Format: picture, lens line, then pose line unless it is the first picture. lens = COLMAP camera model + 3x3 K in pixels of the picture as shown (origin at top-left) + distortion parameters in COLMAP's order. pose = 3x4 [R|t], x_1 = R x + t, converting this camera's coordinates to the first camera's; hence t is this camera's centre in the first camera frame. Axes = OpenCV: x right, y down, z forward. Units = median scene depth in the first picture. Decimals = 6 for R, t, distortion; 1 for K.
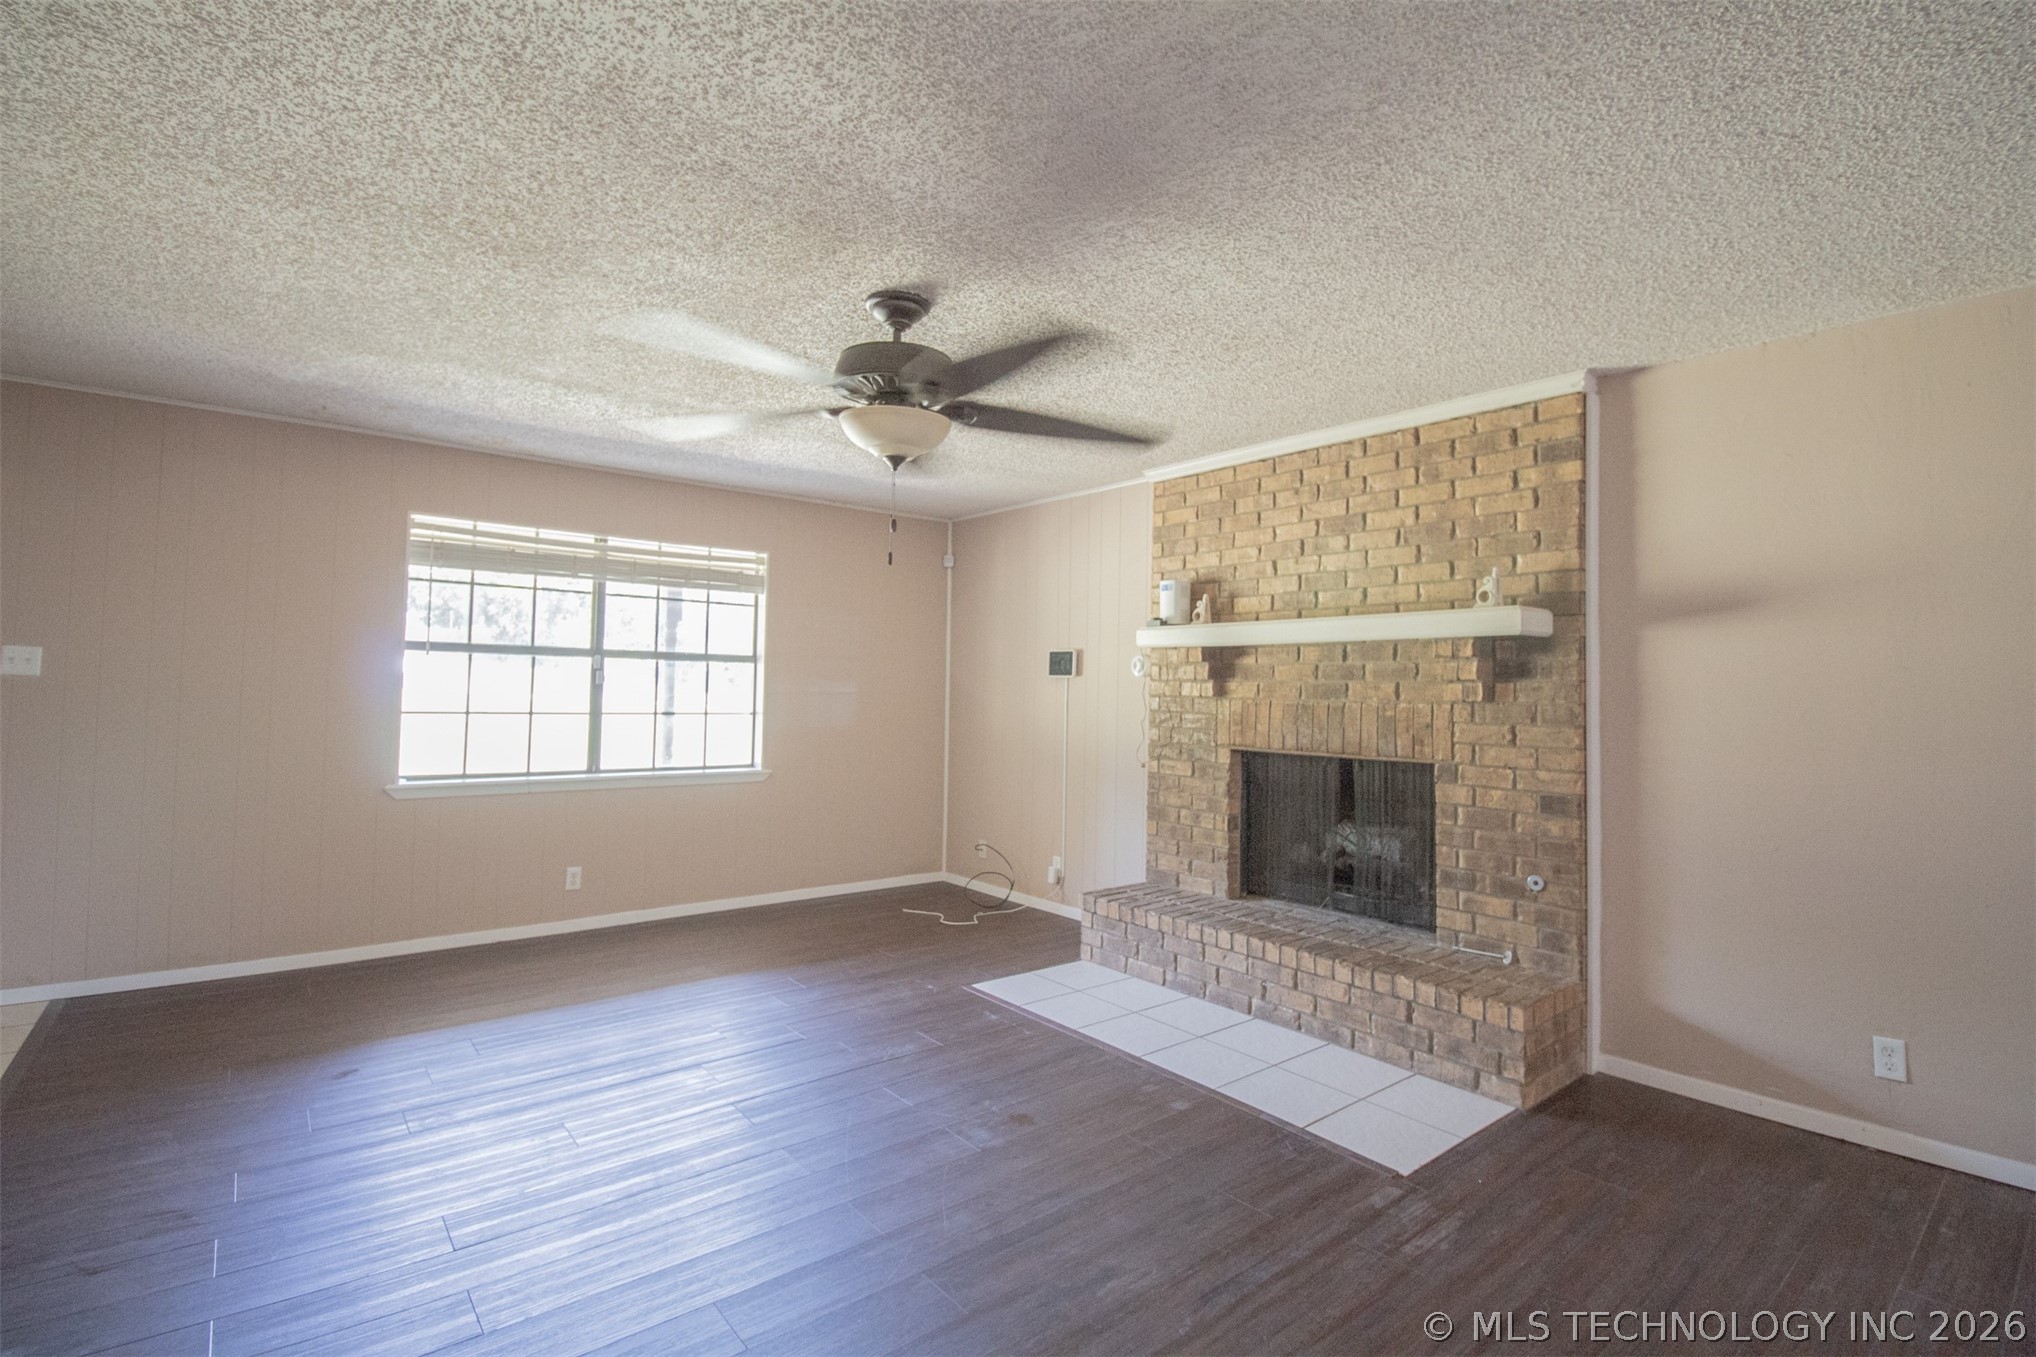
lens RADIAL K [[947.0, 0, 1037.2], [0, 947.0, 655.2], [0, 0, 1]] dist [0.005244, -0.014945]
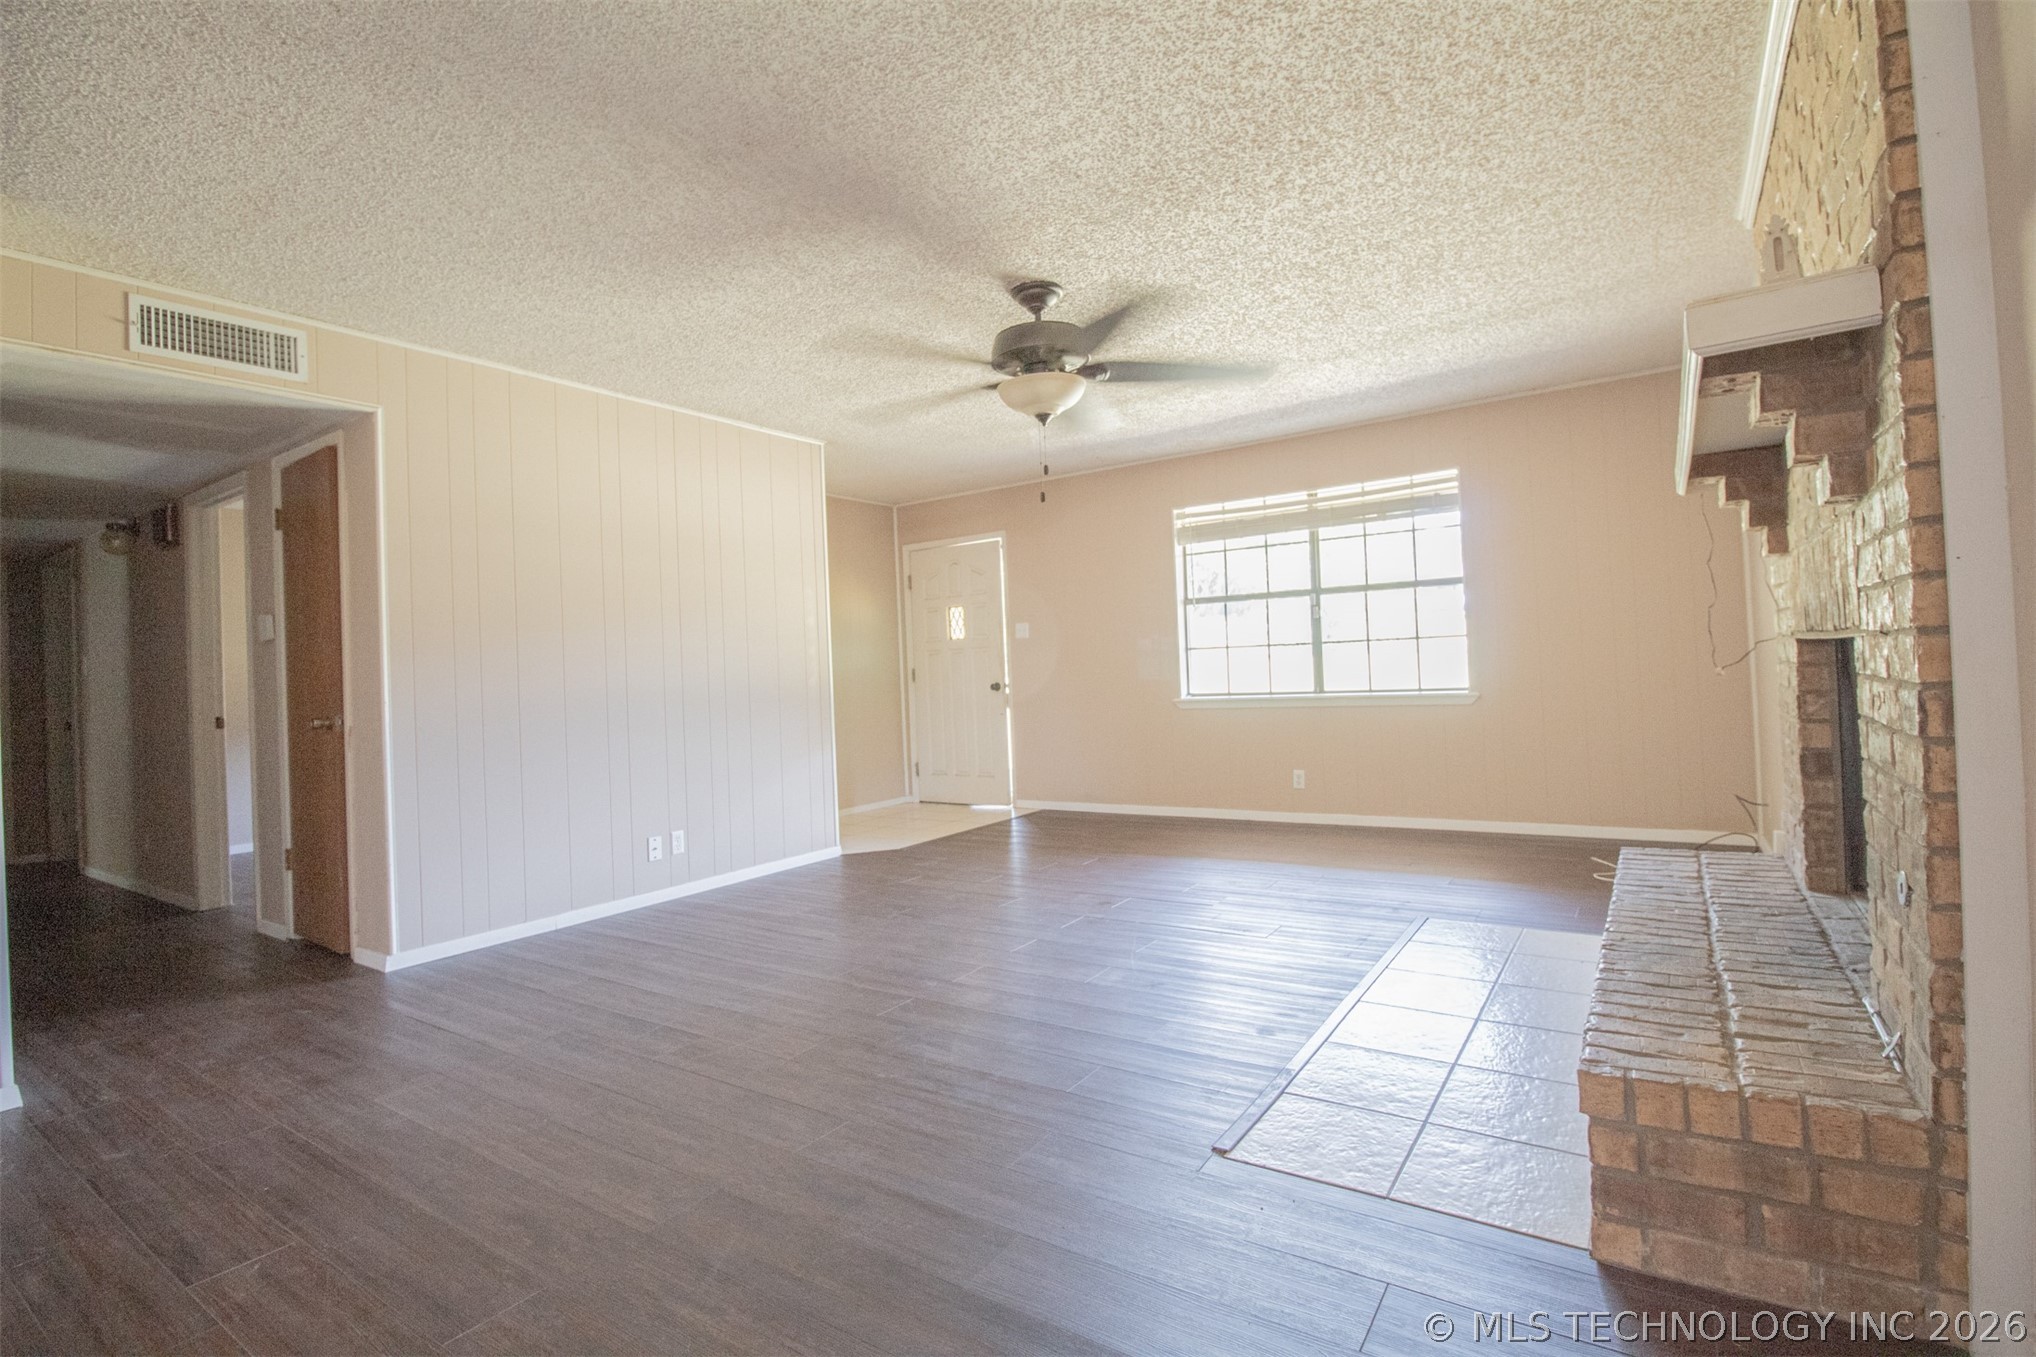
lens RADIAL K [[947.0, 0, 1037.2], [0, 947.0, 655.2], [0, 0, 1]] dist [0.005244, -0.014945]
pose [[0.280709, -0.046507, -0.958665, 0.567799], [0.088378, 0.995834, -0.022431, 0.073356], [0.955715, -0.078428, 0.283650, 0.339418]]
